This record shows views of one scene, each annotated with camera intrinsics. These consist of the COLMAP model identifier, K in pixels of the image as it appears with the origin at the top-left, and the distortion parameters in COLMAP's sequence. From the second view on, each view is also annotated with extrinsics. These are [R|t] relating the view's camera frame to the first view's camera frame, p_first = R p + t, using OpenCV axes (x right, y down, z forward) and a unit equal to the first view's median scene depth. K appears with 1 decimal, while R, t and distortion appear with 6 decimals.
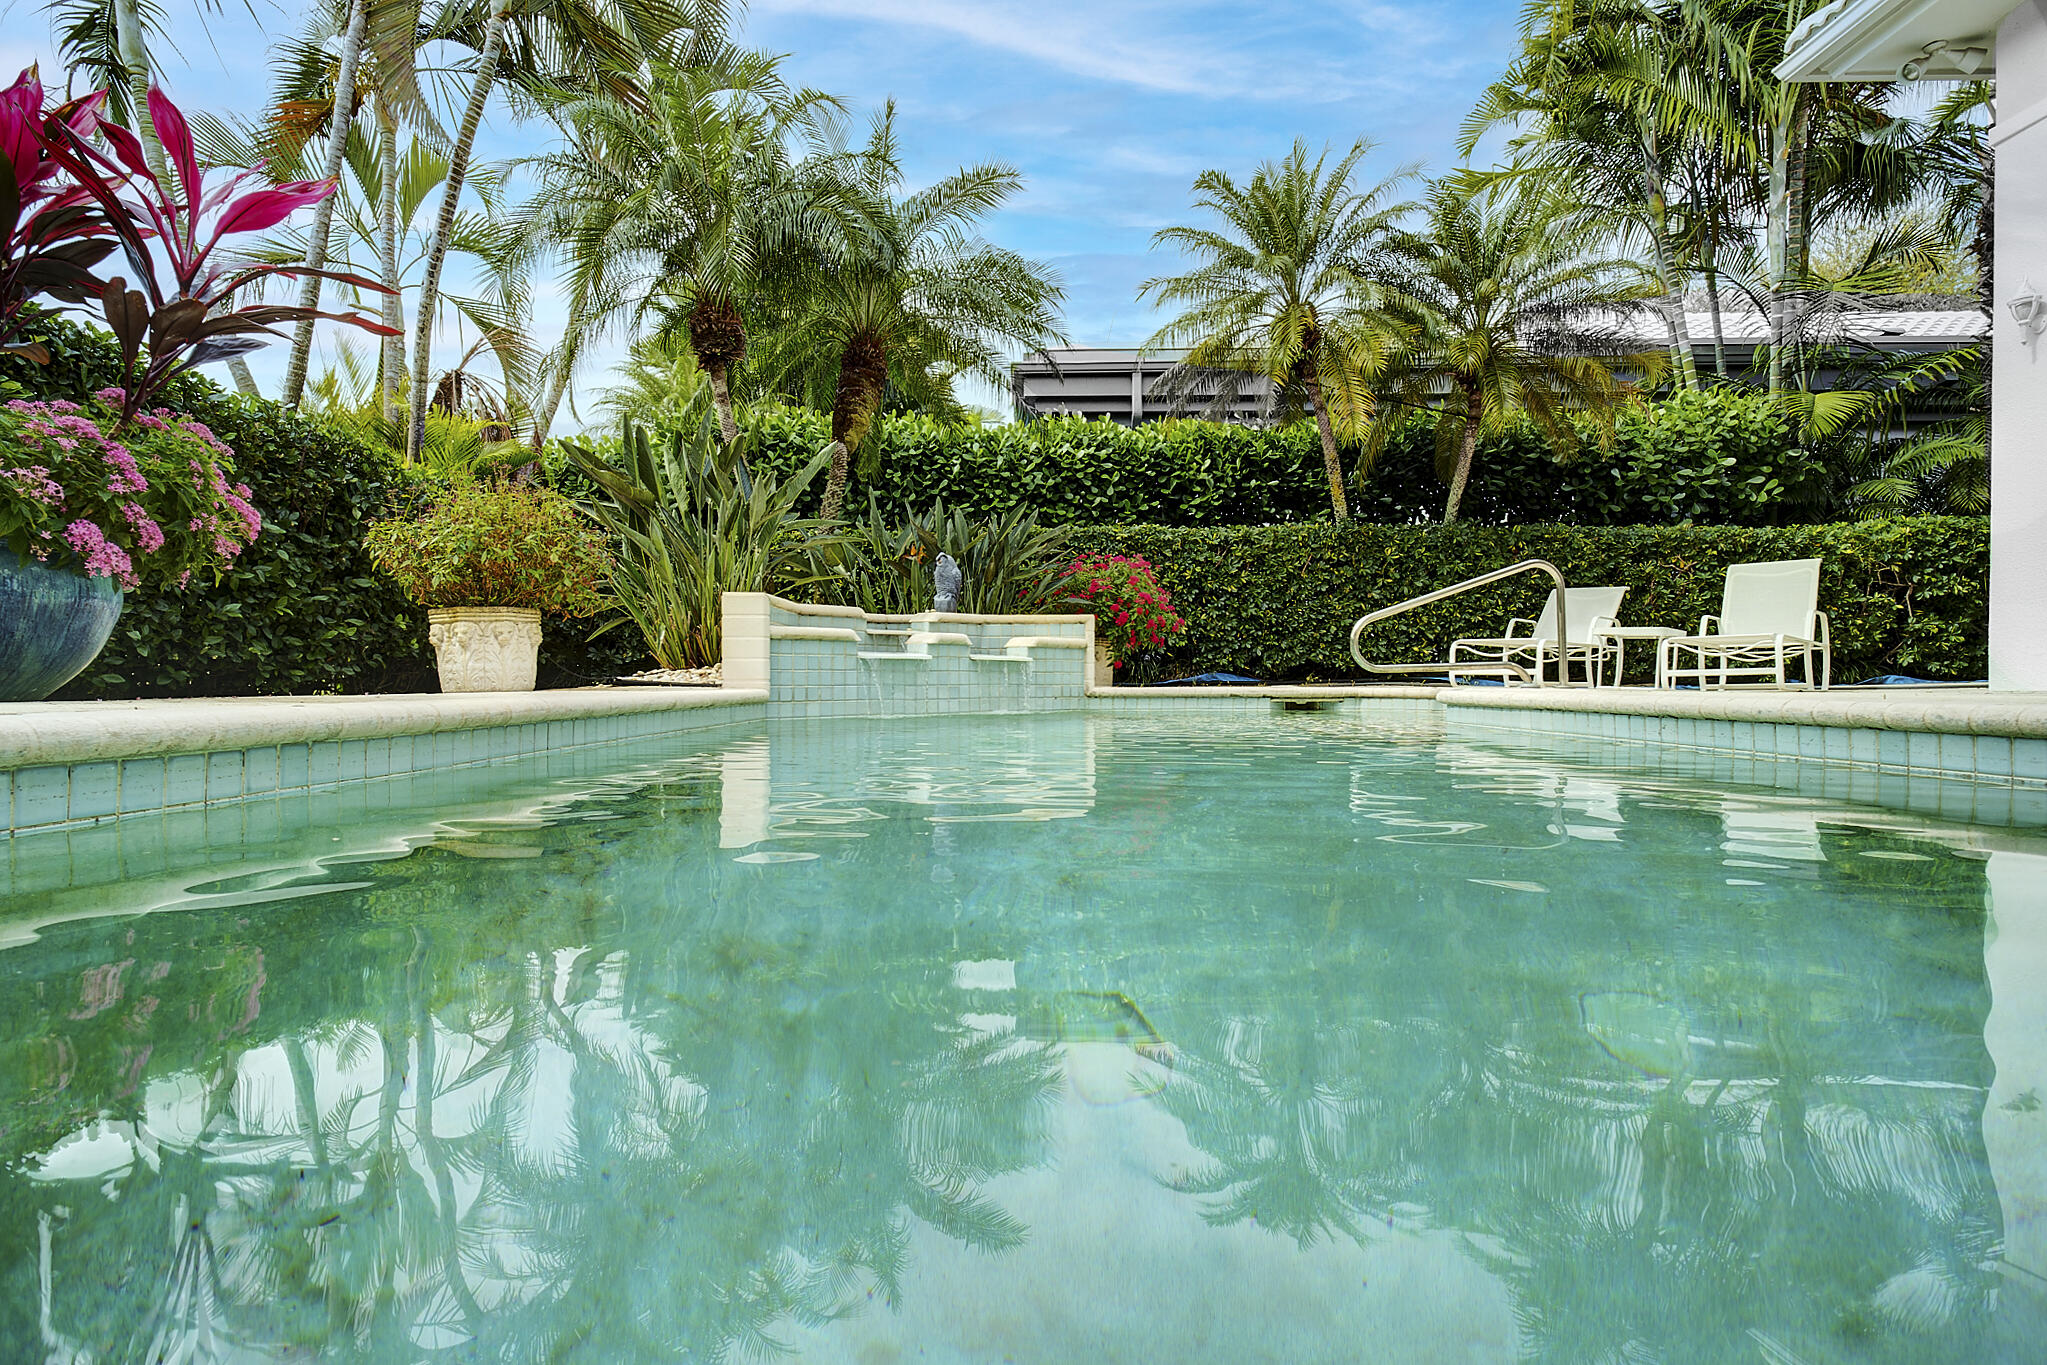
lens RADIAL K [[1053.4, 0, 1016.1], [0, 1053.4, 688.8], [0, 0, 1]] dist [-0.000165, -0.000662]
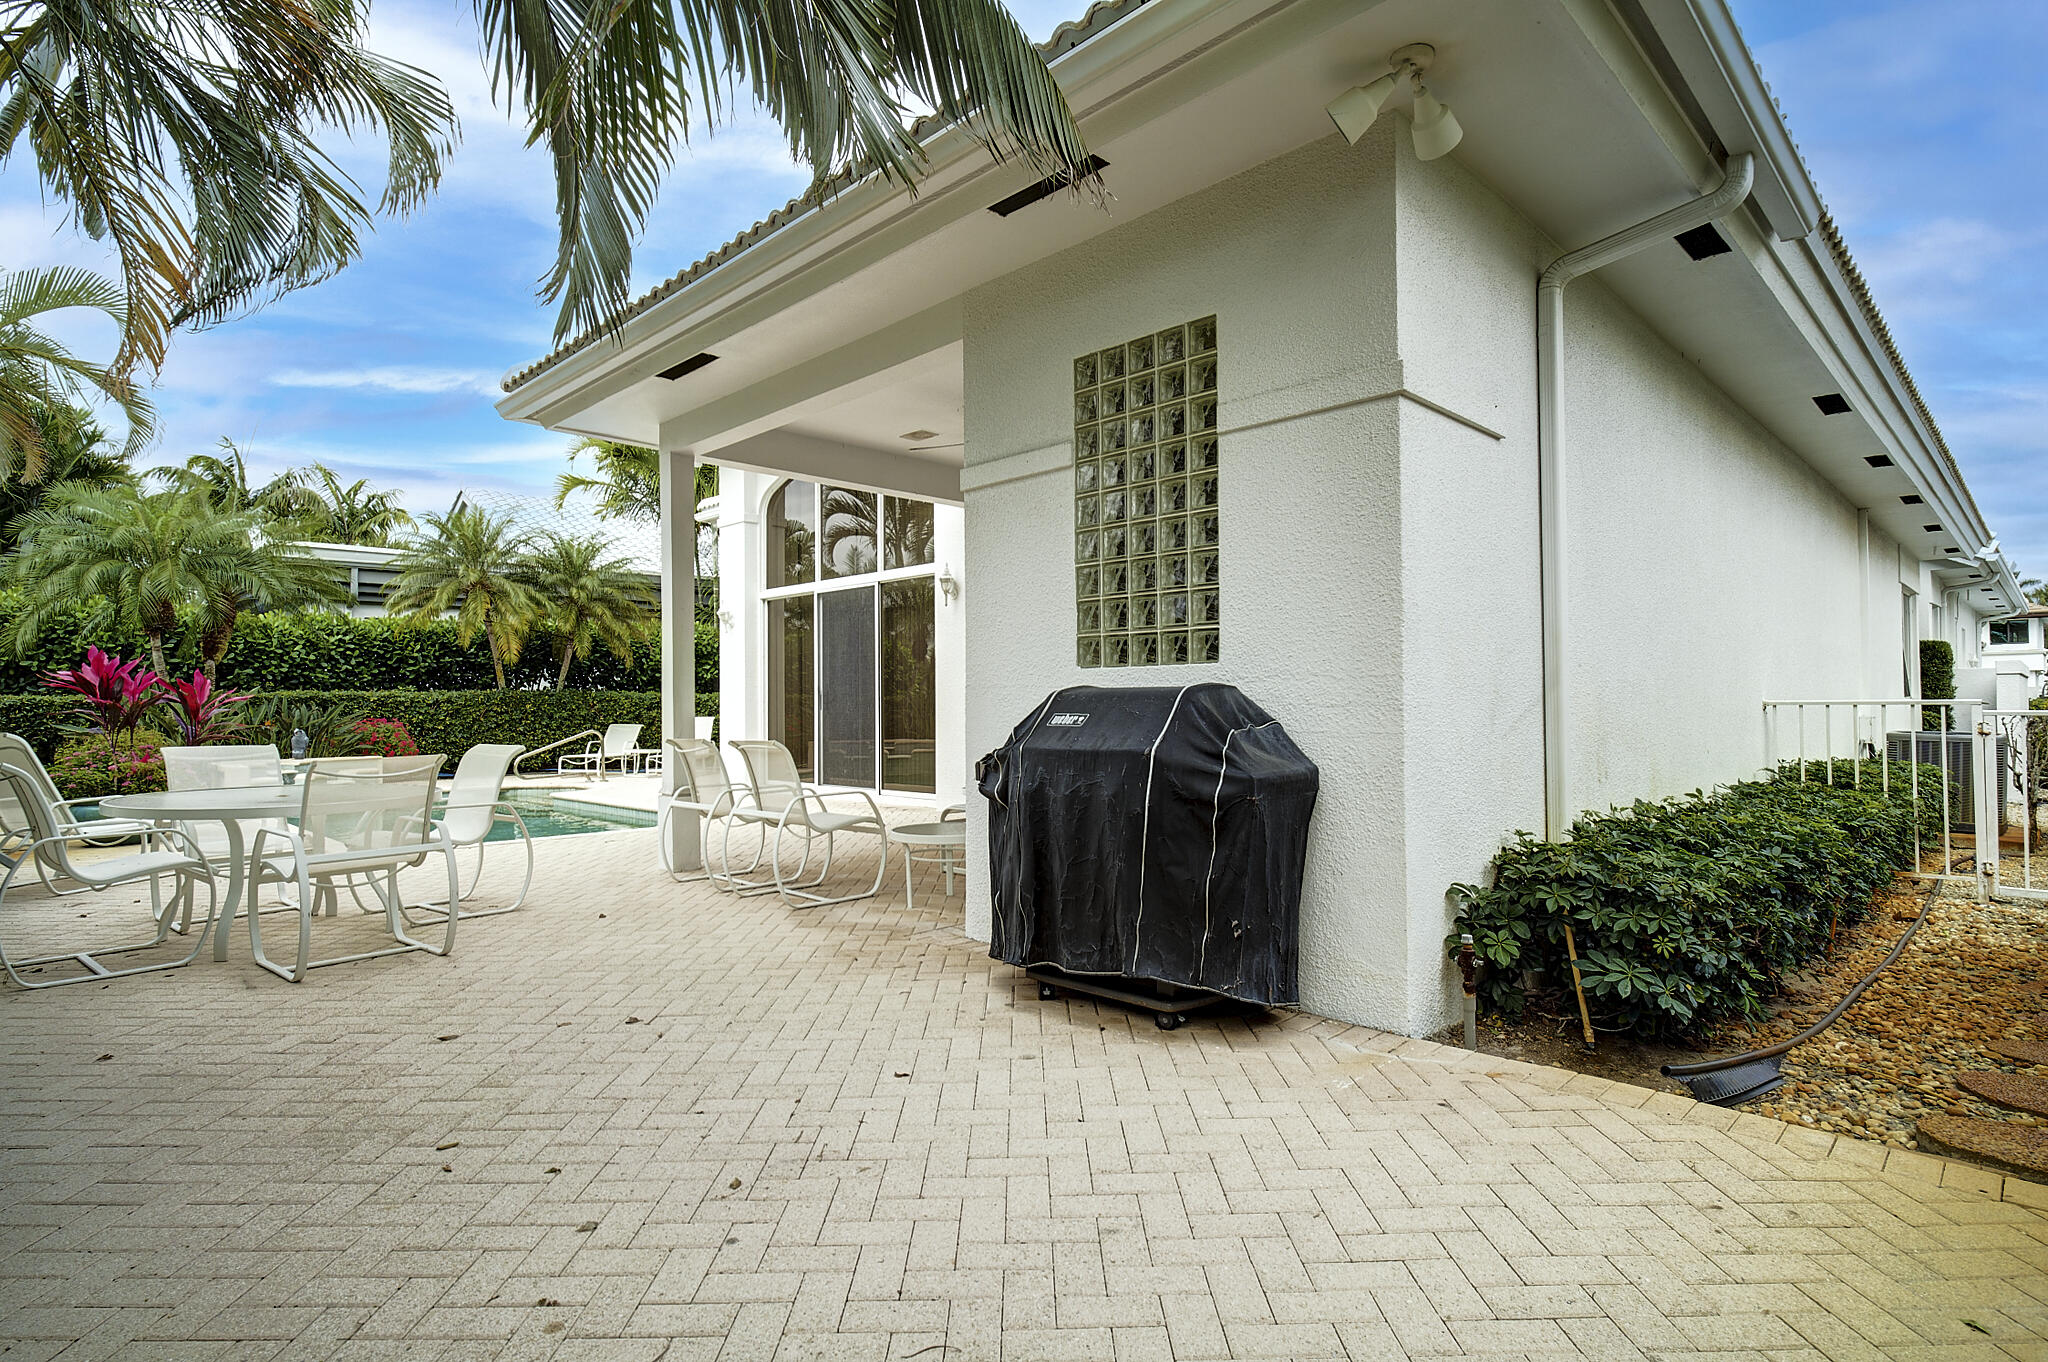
lens RADIAL K [[1052.3, 0, 1017.6], [0, 1052.3, 692.1], [0, 0, 1]] dist [-0.001128, -0.000306]
pose [[0.707237, 0.003685, 0.706967, -0.379971], [0.012180, 0.999774, -0.017397, -0.109968], [-0.706872, 0.020915, 0.707032, -1.012138]]
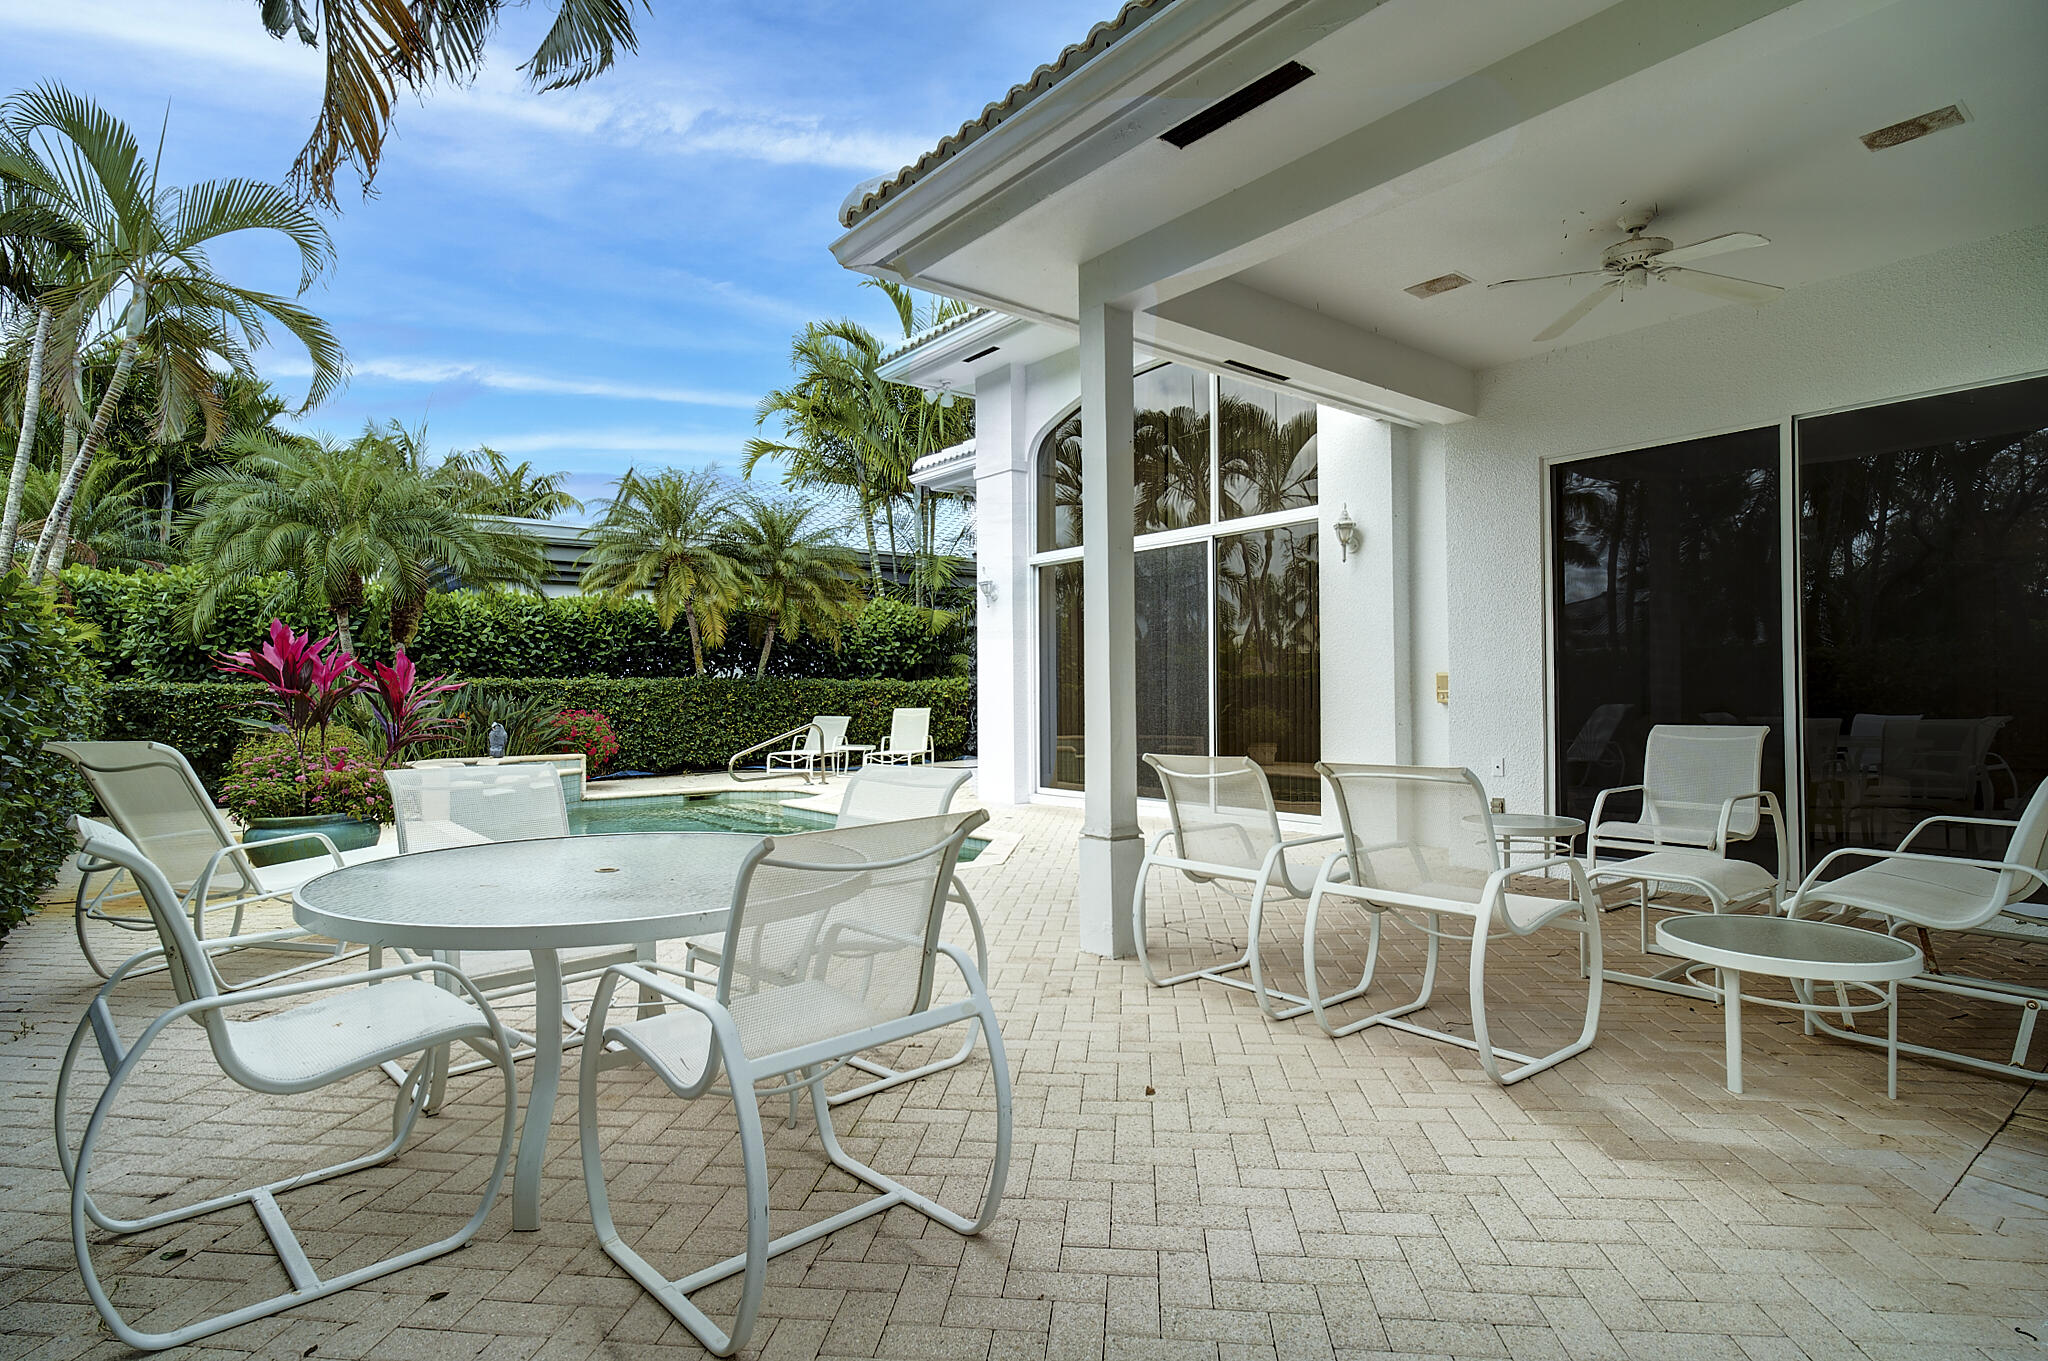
lens RADIAL K [[1053.9, 0, 1016.6], [0, 1053.9, 686.8], [0, 0, 1]] dist [-0.000165, -0.000662]
pose [[0.778774, -0.000179, 0.627305, -0.357415], [0.010565, 0.999862, -0.012830, -0.116480], [-0.627216, 0.016619, 0.778668, -0.632233]]
